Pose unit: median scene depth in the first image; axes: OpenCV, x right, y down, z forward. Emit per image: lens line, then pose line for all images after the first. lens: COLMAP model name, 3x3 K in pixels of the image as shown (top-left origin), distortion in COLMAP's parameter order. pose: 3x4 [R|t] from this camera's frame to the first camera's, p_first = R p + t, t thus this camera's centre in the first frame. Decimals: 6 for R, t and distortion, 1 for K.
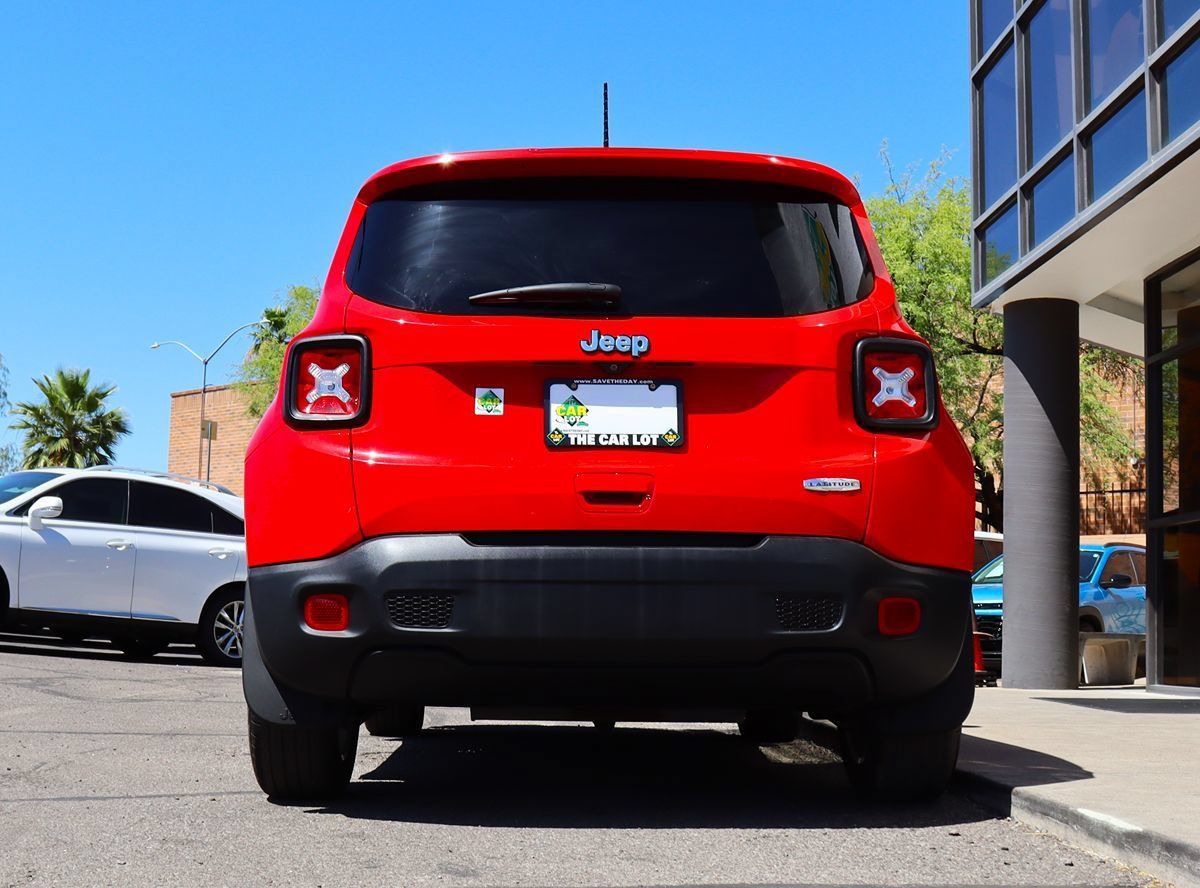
lens RADIAL K [[1696.4, 0, 503.5], [0, 1696.4, 491.1], [0, 0, 1]] dist [-0.124430, 0.000000]
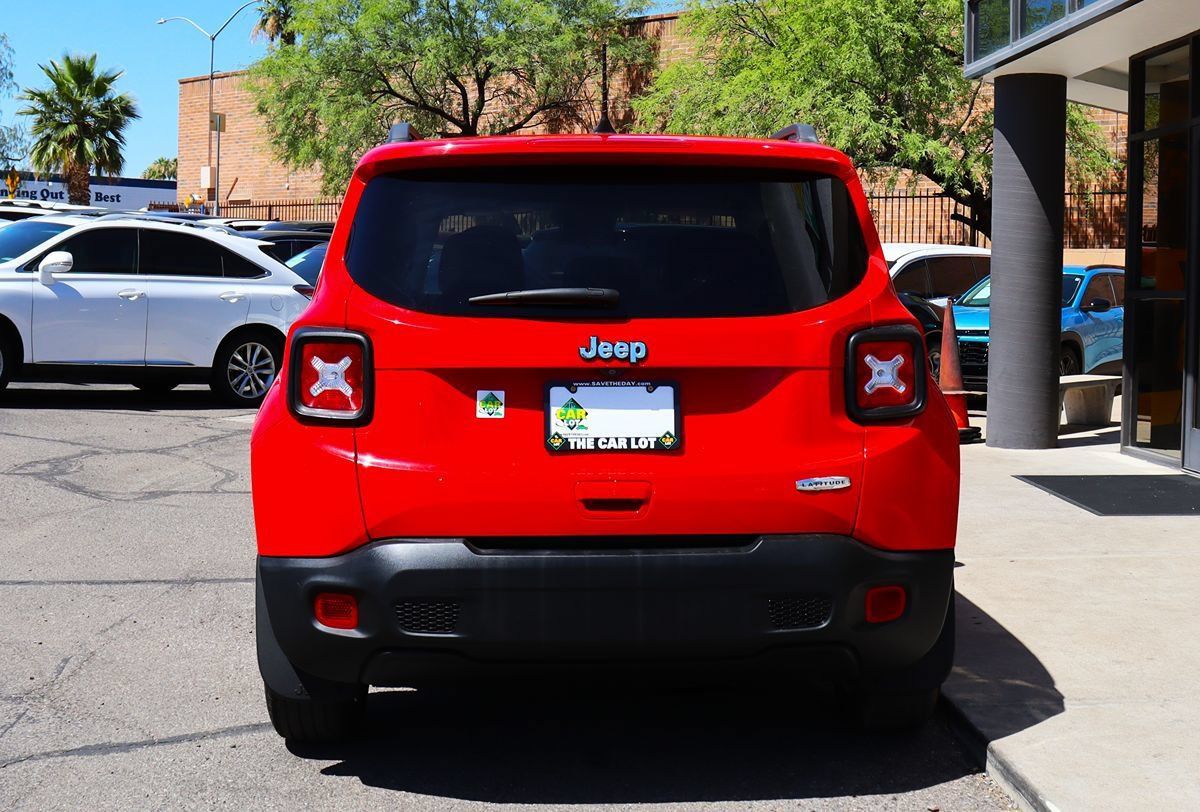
lens RADIAL K [[1643.9, 0, 654.6], [0, 1643.9, 348.9], [0, 0, 1]] dist [-0.131361, 0.000000]
pose [[0.996213, -0.013932, 0.085820, 0.005475], [0.003186, 0.992265, 0.124100, -0.199223], [-0.086886, -0.123356, 0.988552, 0.019763]]
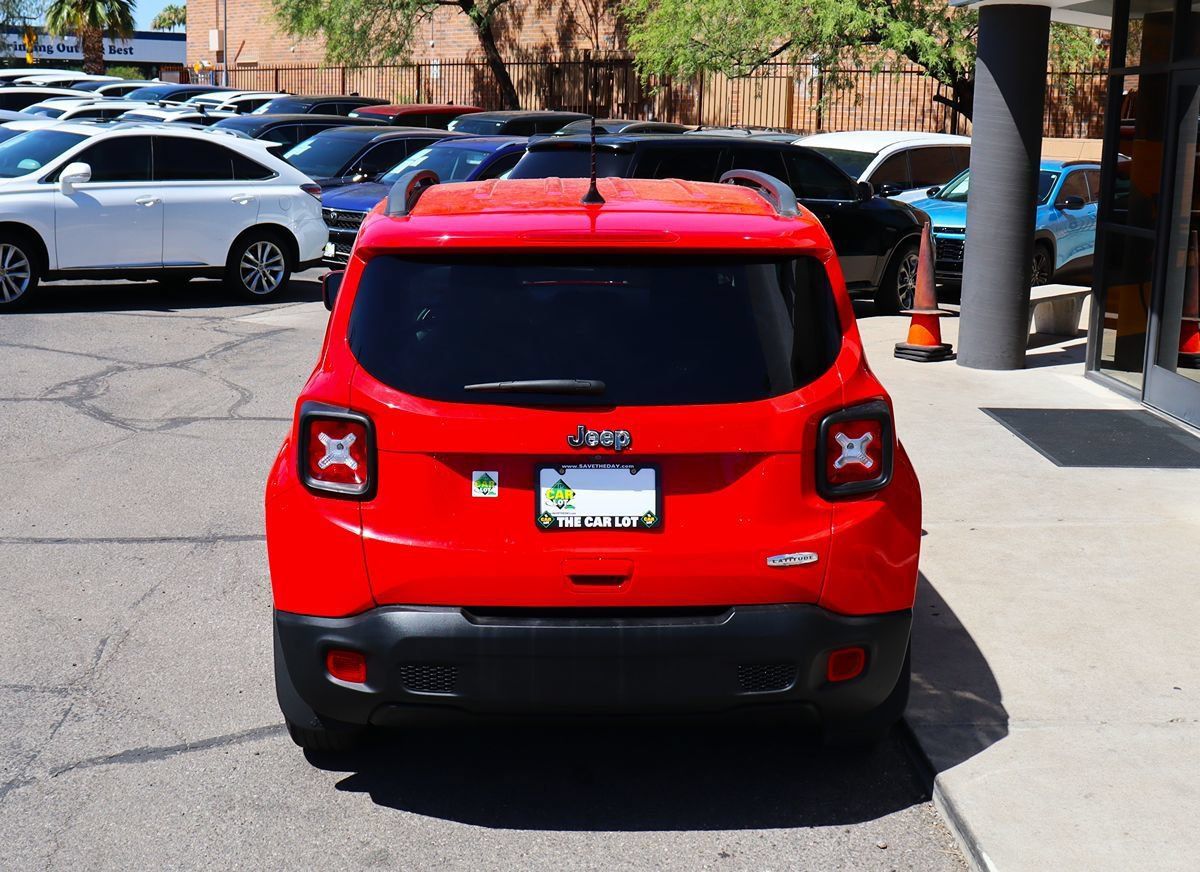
lens RADIAL K [[1551.9, 0, 568.0], [0, 1551.9, 490.9], [0, 0, 1]] dist [-0.129741, 0.000000]
pose [[0.999278, -0.016942, 0.033993, 0.010640], [0.005368, 0.949009, 0.315203, -0.350146], [-0.037600, -0.314793, 0.948415, 0.041039]]
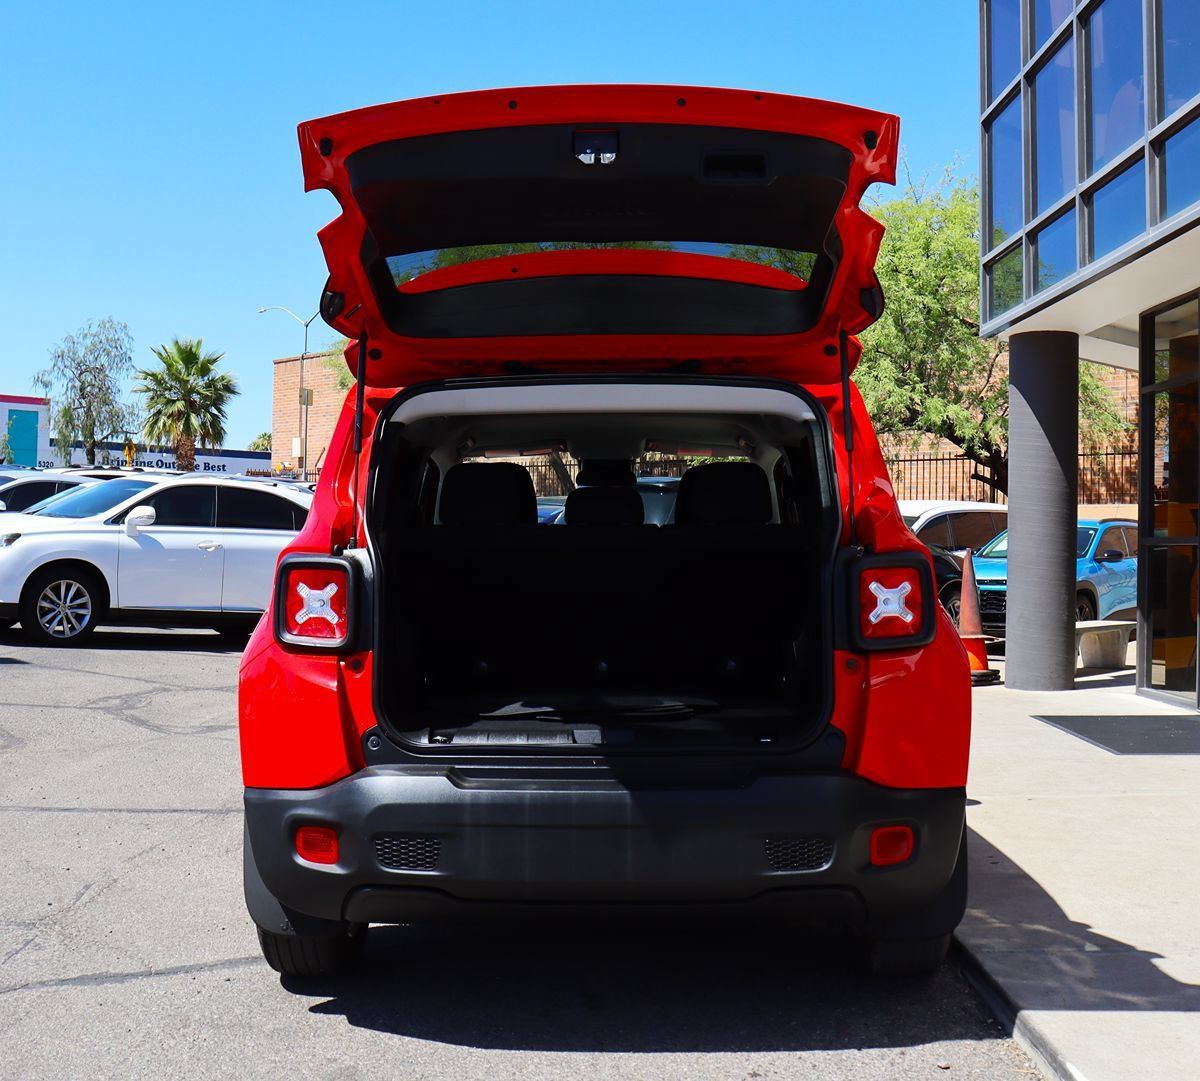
lens RADIAL K [[1475.8, 0, 575.2], [0, 1475.8, 531.0], [0, 0, 1]] dist [-0.122426, 0.000000]
pose [[0.999923, -0.012382, -0.000642, 0.048098], [0.012396, 0.997147, 0.074459, -0.166754], [-0.000282, -0.074461, 0.997224, 0.146300]]
